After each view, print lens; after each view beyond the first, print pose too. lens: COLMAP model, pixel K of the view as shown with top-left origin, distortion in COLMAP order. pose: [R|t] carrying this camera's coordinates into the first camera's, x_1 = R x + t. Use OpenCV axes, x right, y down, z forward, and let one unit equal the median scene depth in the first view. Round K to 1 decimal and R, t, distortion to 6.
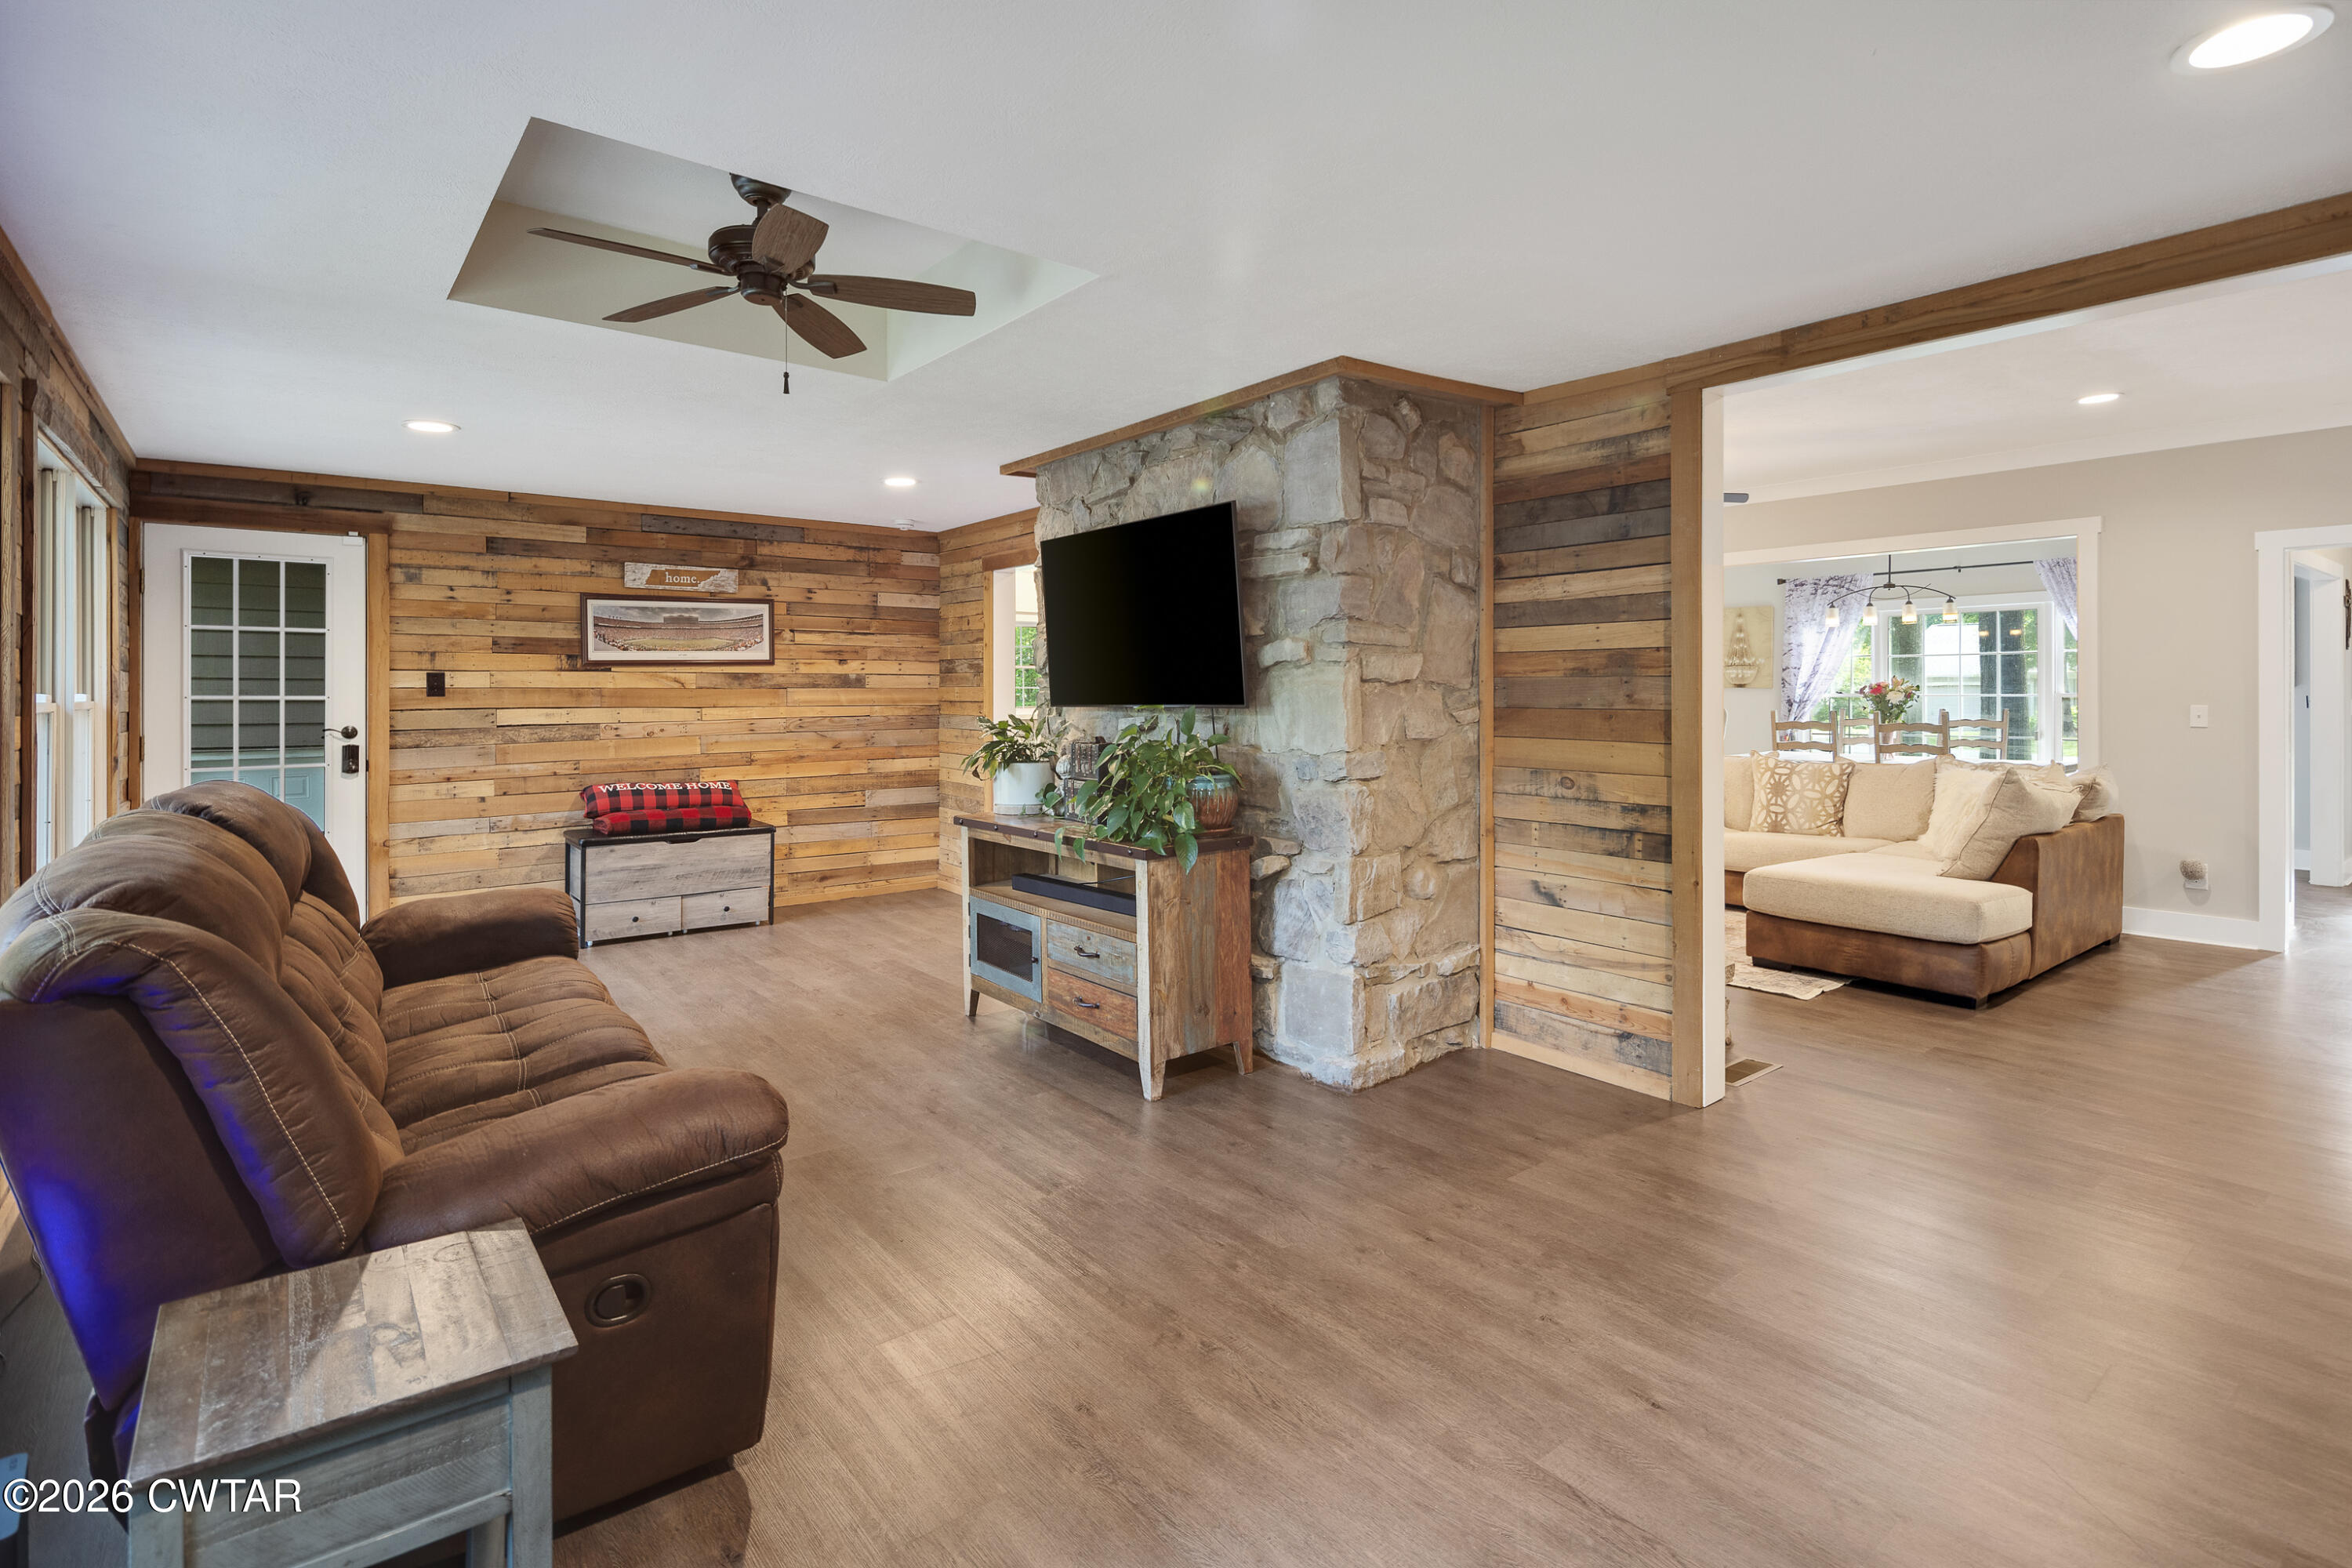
lens RADIAL K [[1168.1, 0, 1171.6], [0, 1168.1, 693.3], [0, 0, 1]] dist [-0.000986, -0.000338]
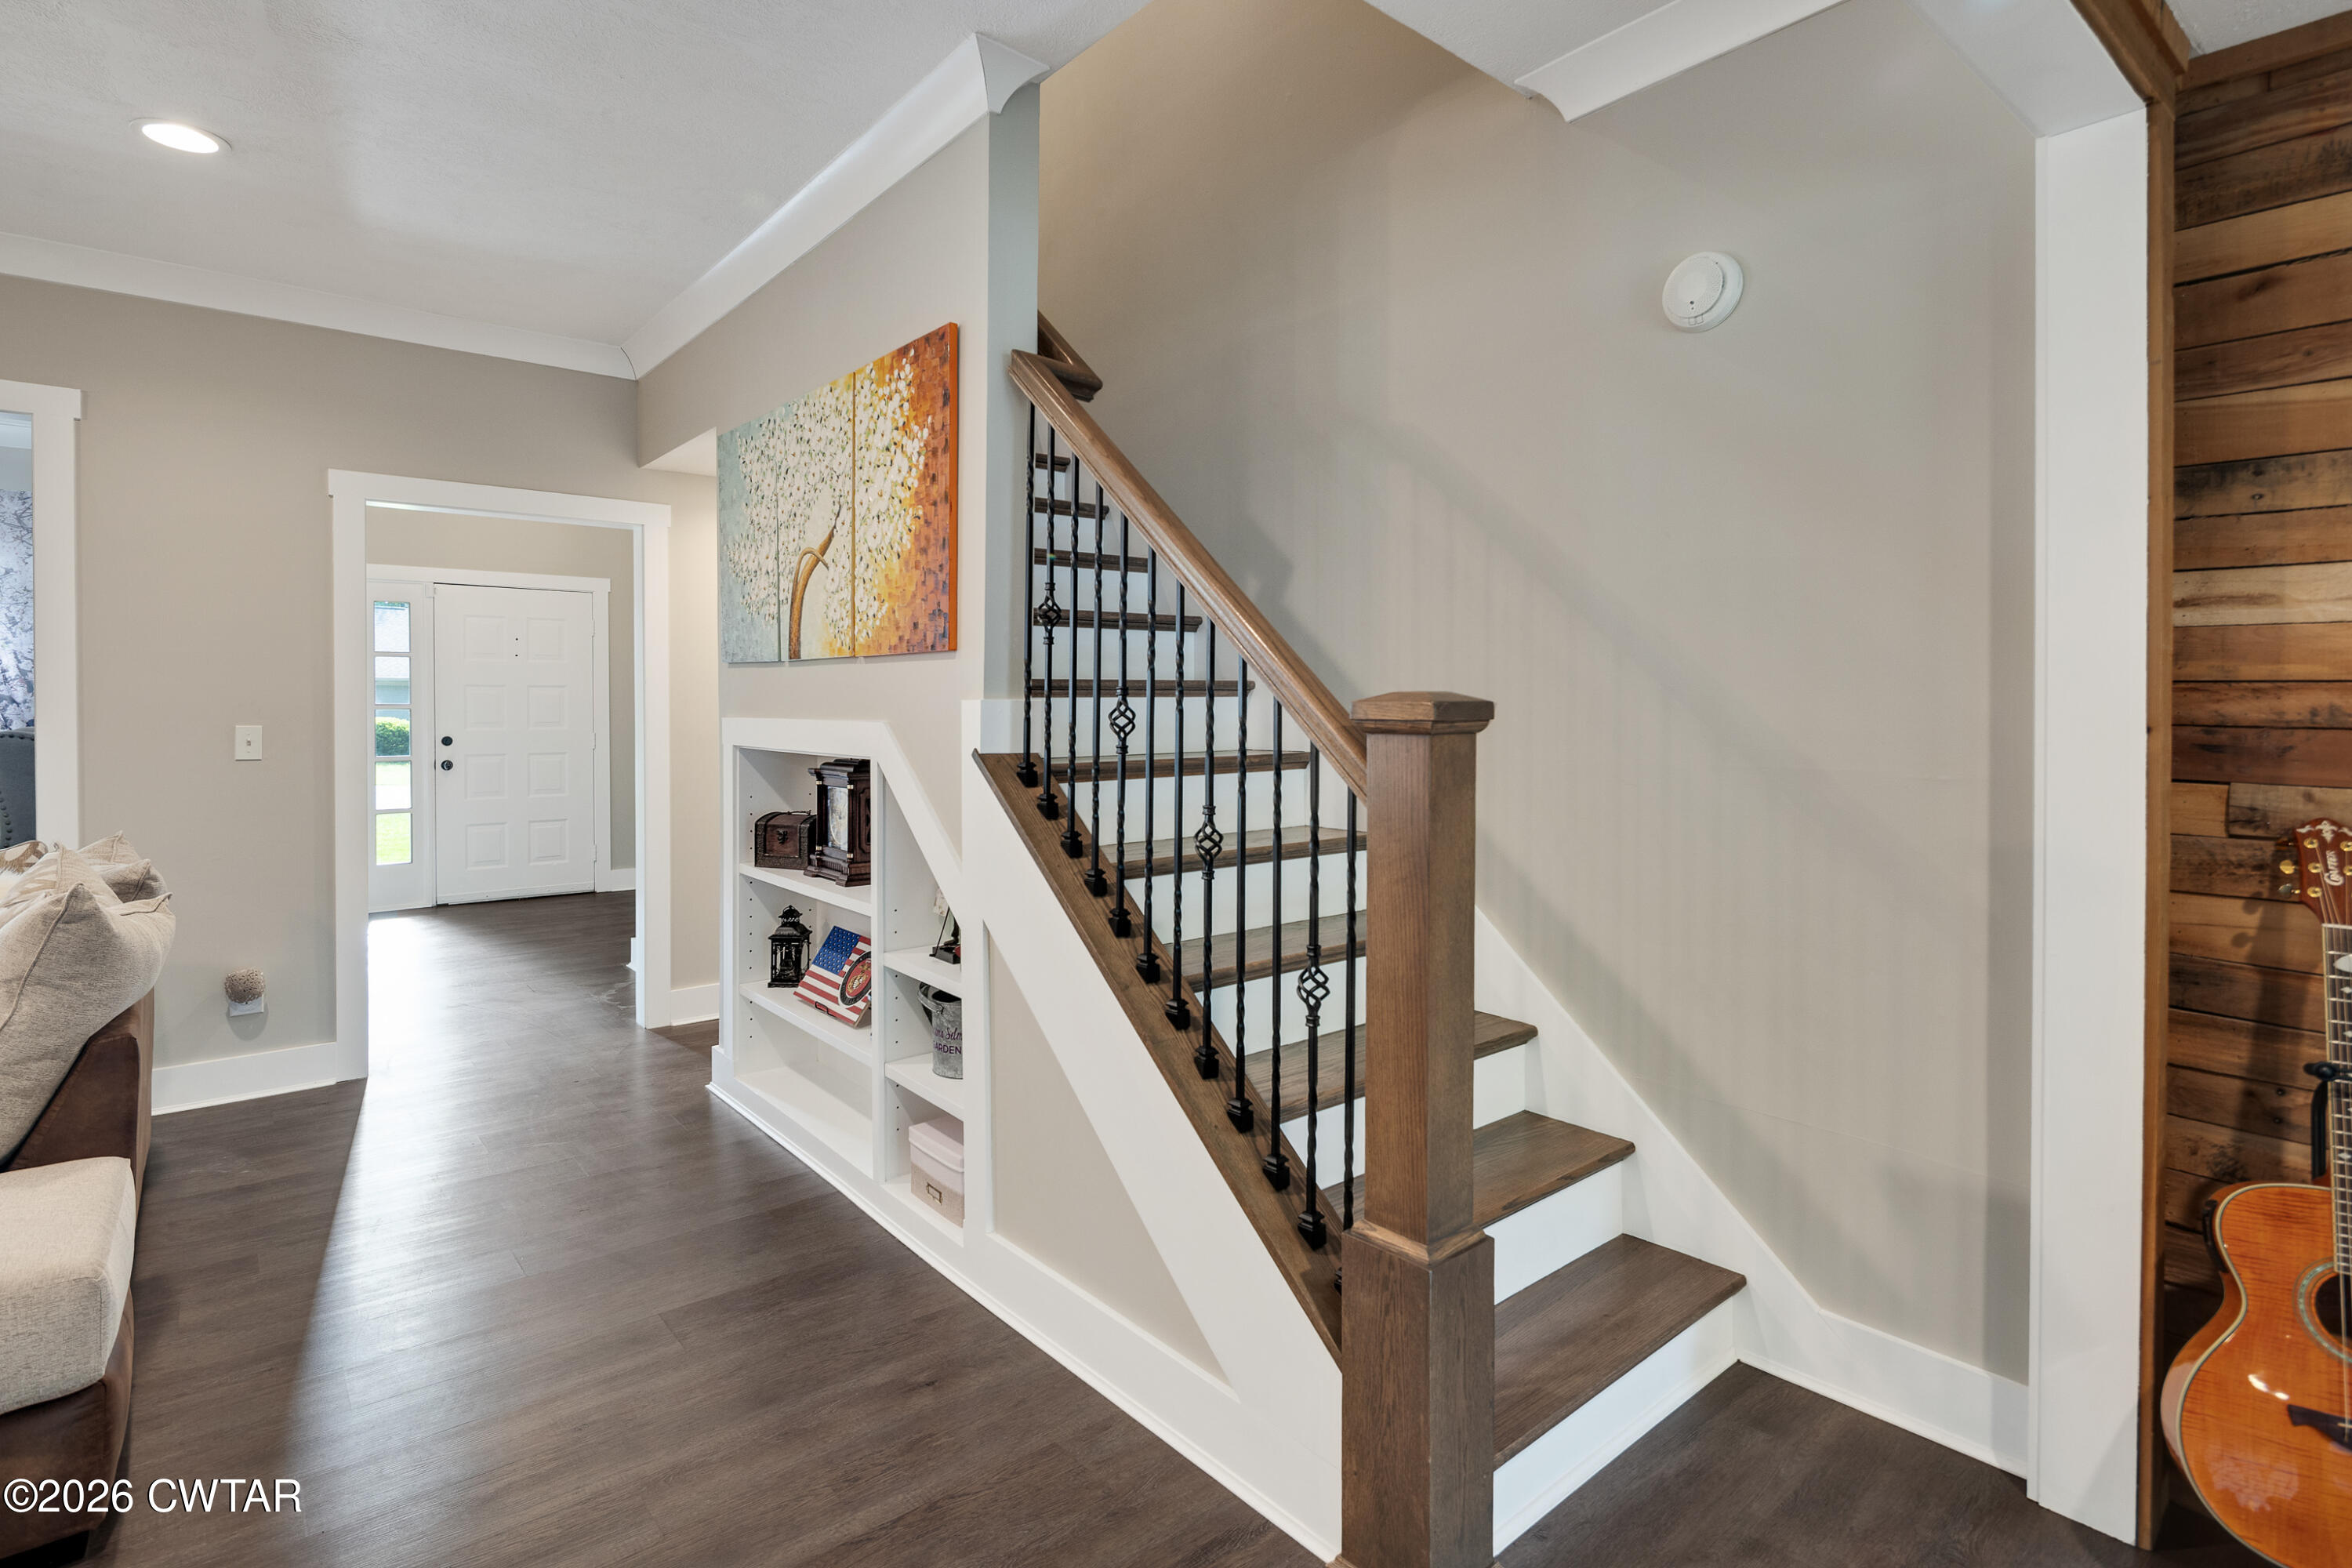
lens RADIAL K [[1179.4, 0, 1170.5], [0, 1179.4, 736.3], [0, 0, 1]] dist [0.000331, -0.000528]
pose [[-0.010682, -0.026391, 0.999595, 0.205635], [-0.004996, 0.999641, 0.026339, -0.003010], [-0.999930, -0.004713, -0.010810, 0.444499]]
